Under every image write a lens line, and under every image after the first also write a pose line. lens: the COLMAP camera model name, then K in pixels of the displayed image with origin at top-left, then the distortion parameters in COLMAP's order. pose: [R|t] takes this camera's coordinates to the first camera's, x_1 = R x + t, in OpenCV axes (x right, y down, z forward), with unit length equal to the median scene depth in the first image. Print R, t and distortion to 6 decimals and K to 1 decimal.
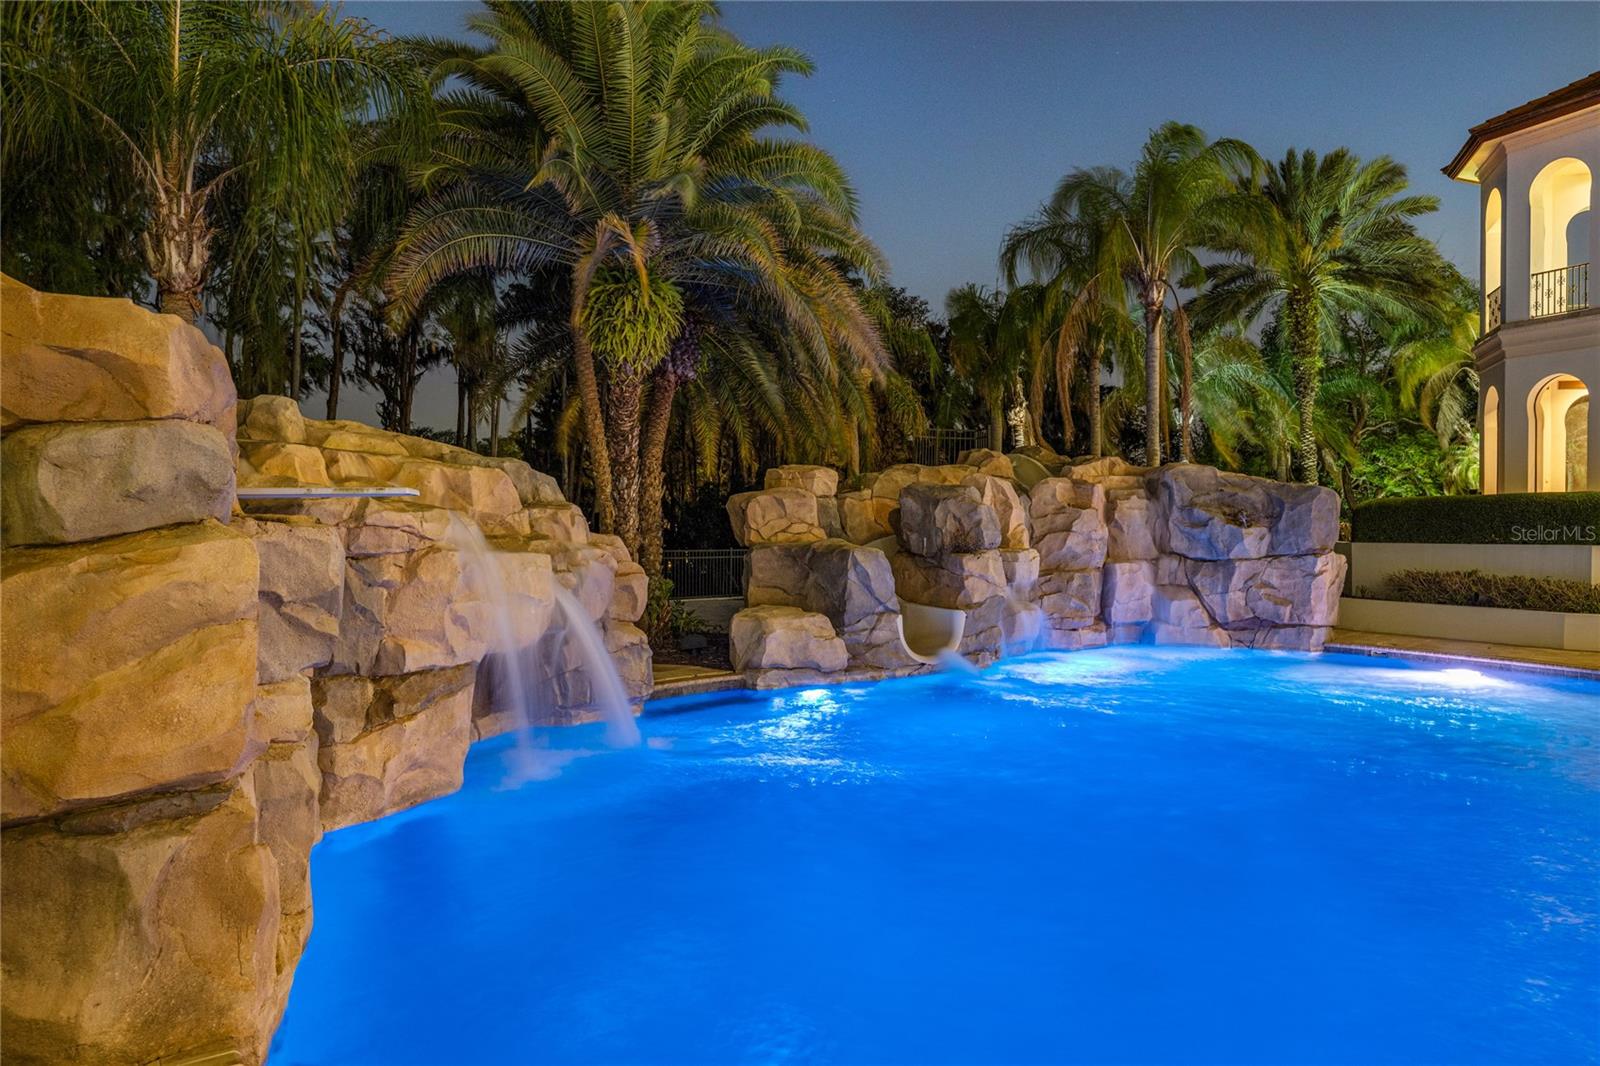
lens RADIAL K [[1100.8, 0, 793.2], [0, 1100.8, 527.5], [0, 0, 1]] dist [-0.010065, -0.002719]
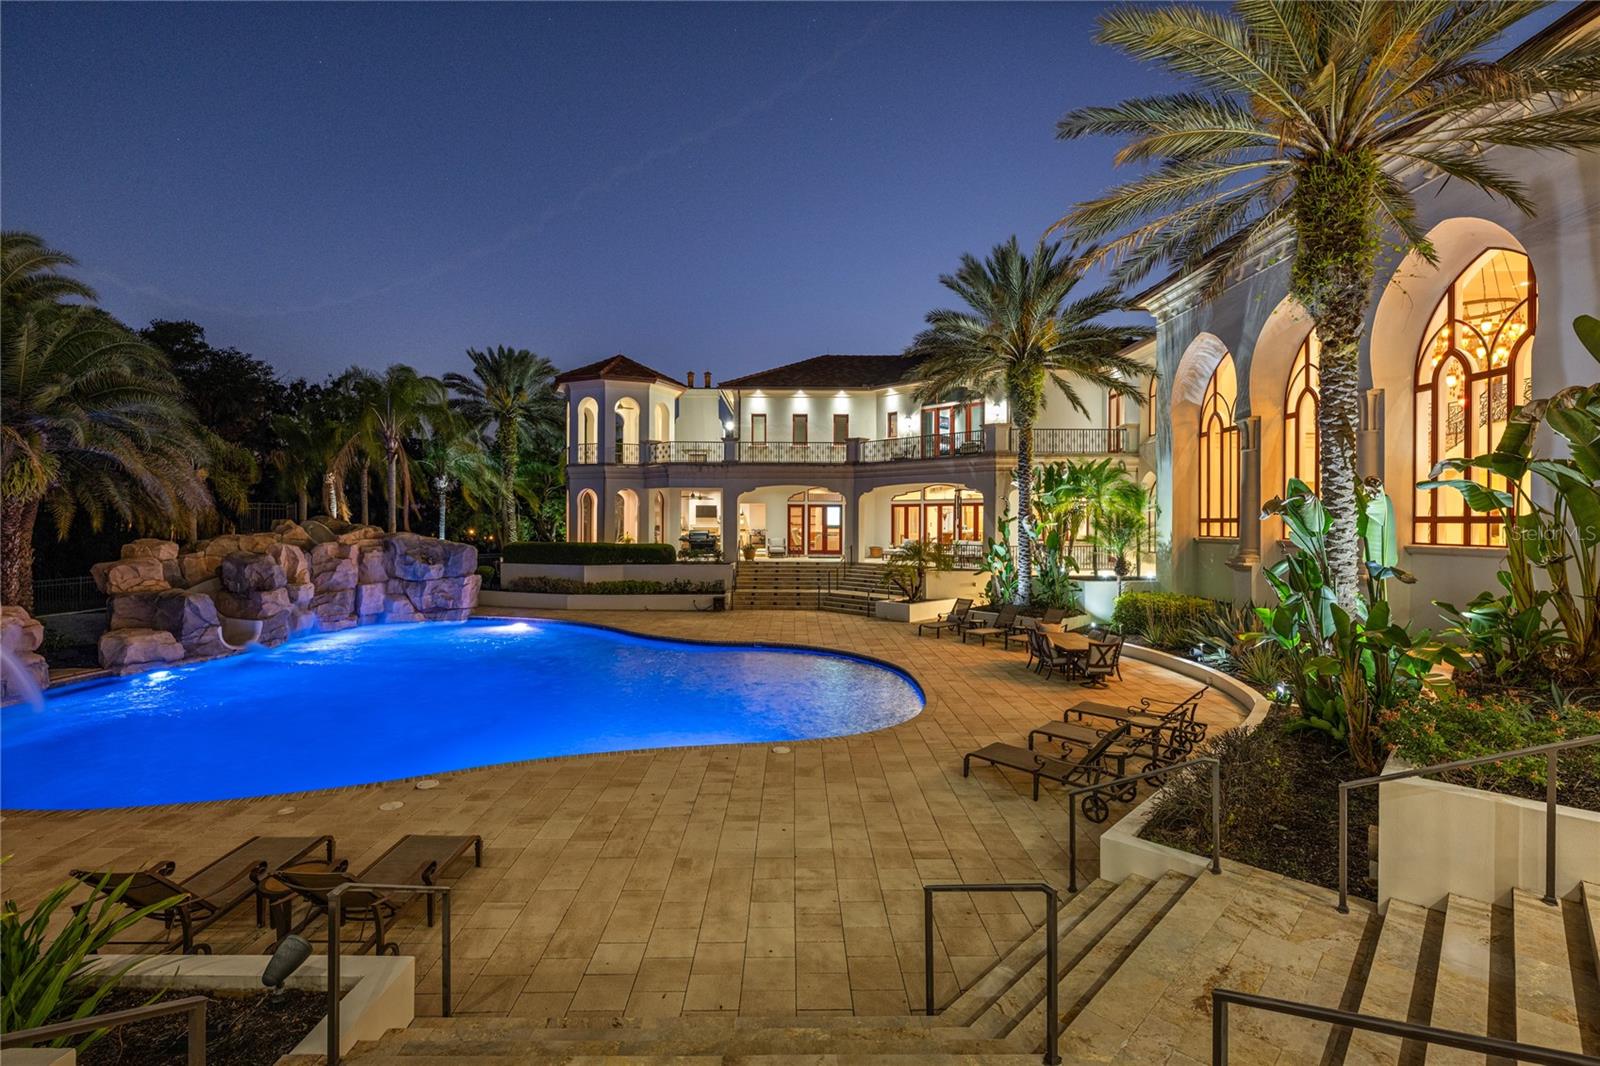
lens RADIAL K [[702.8, 0, 800.6], [0, 702.8, 517.9], [0, 0, 1]] dist [-0.001371, 0.000737]
pose [[0.724813, -0.001006, 0.688945, -0.012776], [0.006428, 0.999965, -0.005303, -0.084740], [-0.688915, 0.008272, 0.724795, -0.523372]]
